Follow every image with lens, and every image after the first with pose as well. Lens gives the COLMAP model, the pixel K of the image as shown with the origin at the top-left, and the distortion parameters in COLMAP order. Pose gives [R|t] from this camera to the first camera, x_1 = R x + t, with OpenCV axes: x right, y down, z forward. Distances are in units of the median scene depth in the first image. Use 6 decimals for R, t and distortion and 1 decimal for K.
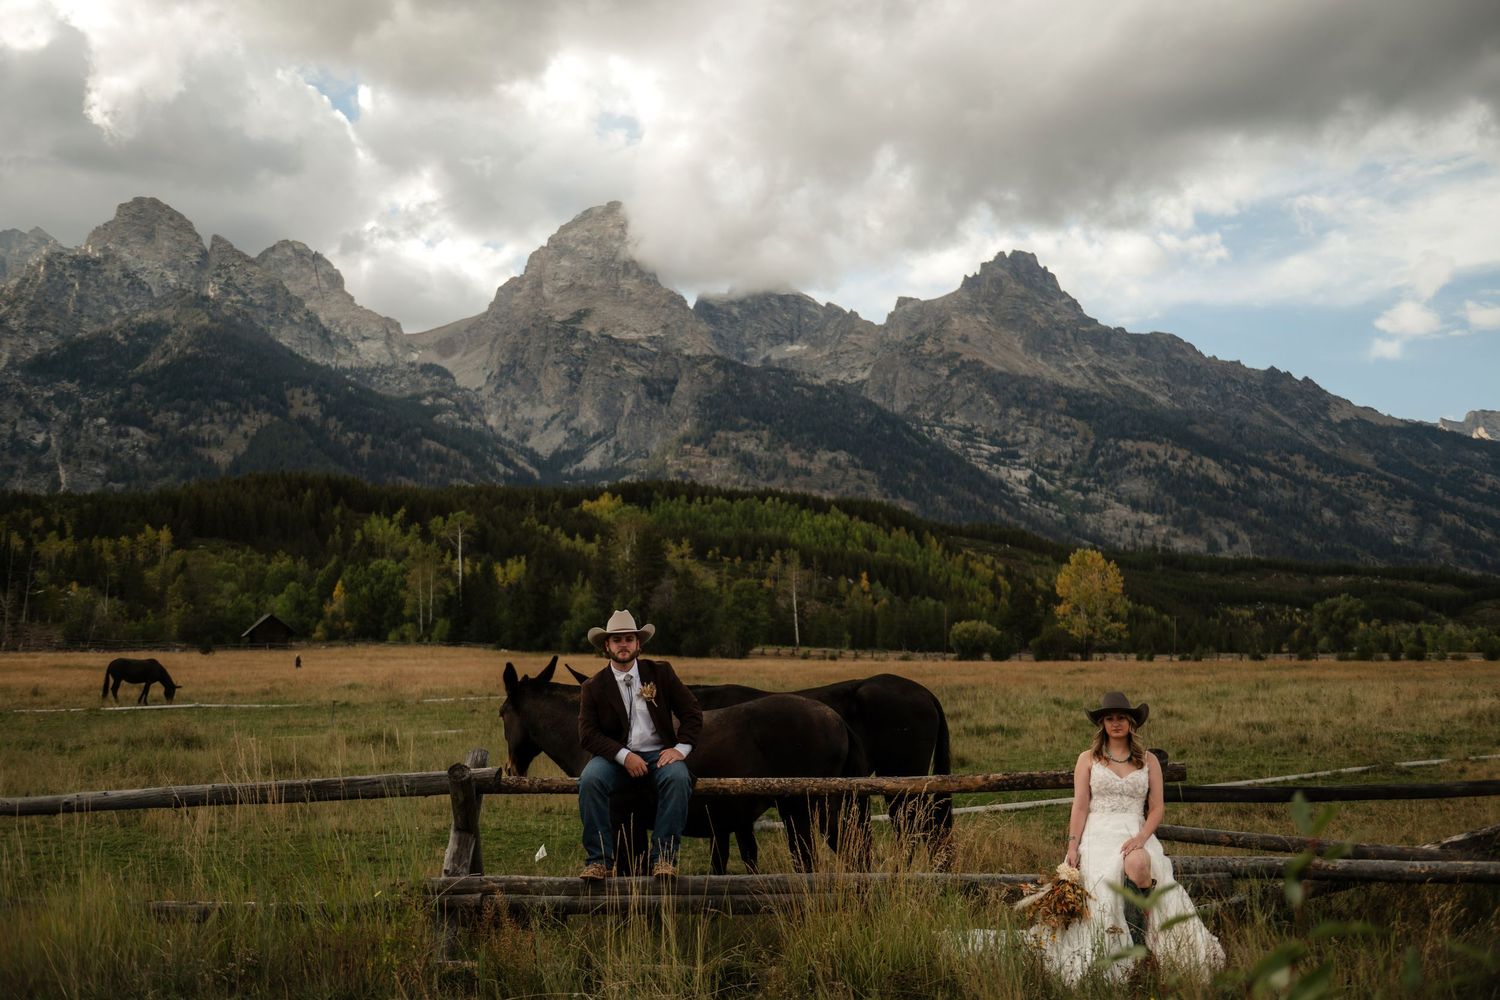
lens RADIAL K [[1634.0, 0, 750.0], [0, 1634.0, 500.0], [0, 0, 1]] dist [-0.002135, 0.003209]
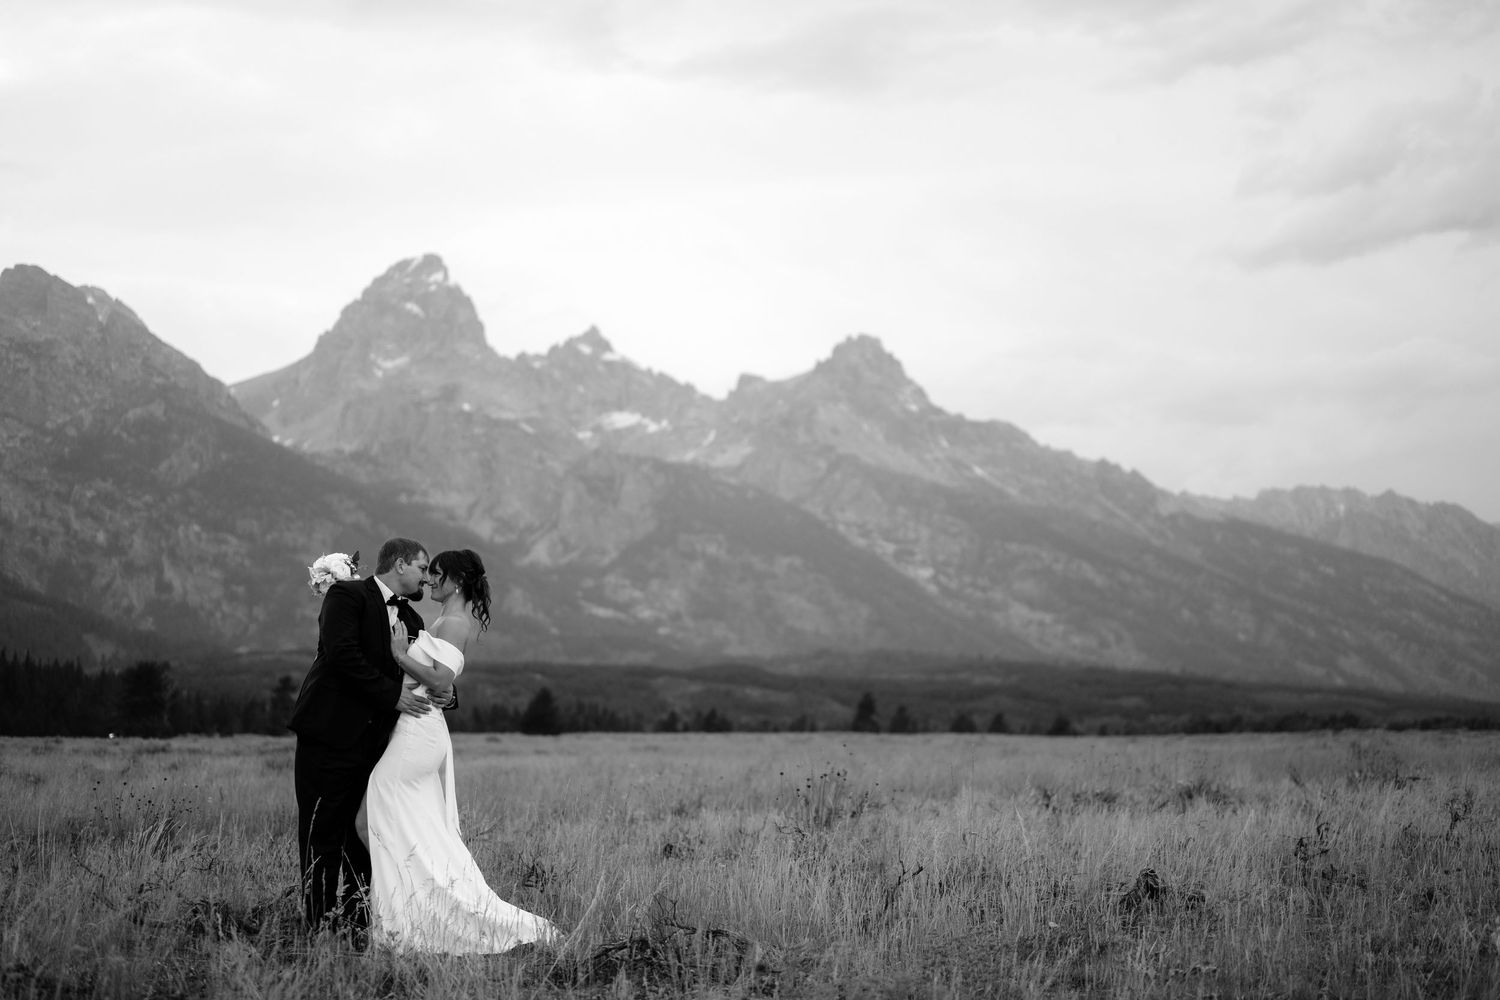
lens RADIAL K [[2174.0, 0, 750.0], [0, 2174.0, 500.0], [0, 0, 1]] dist [0.031179, 0.025656]
pose [[0.977489, 0.022283, 0.209808, -0.249870], [-0.019711, 0.999703, -0.014341, -0.039602], [-0.210065, 0.009883, 0.977638, -0.406038]]
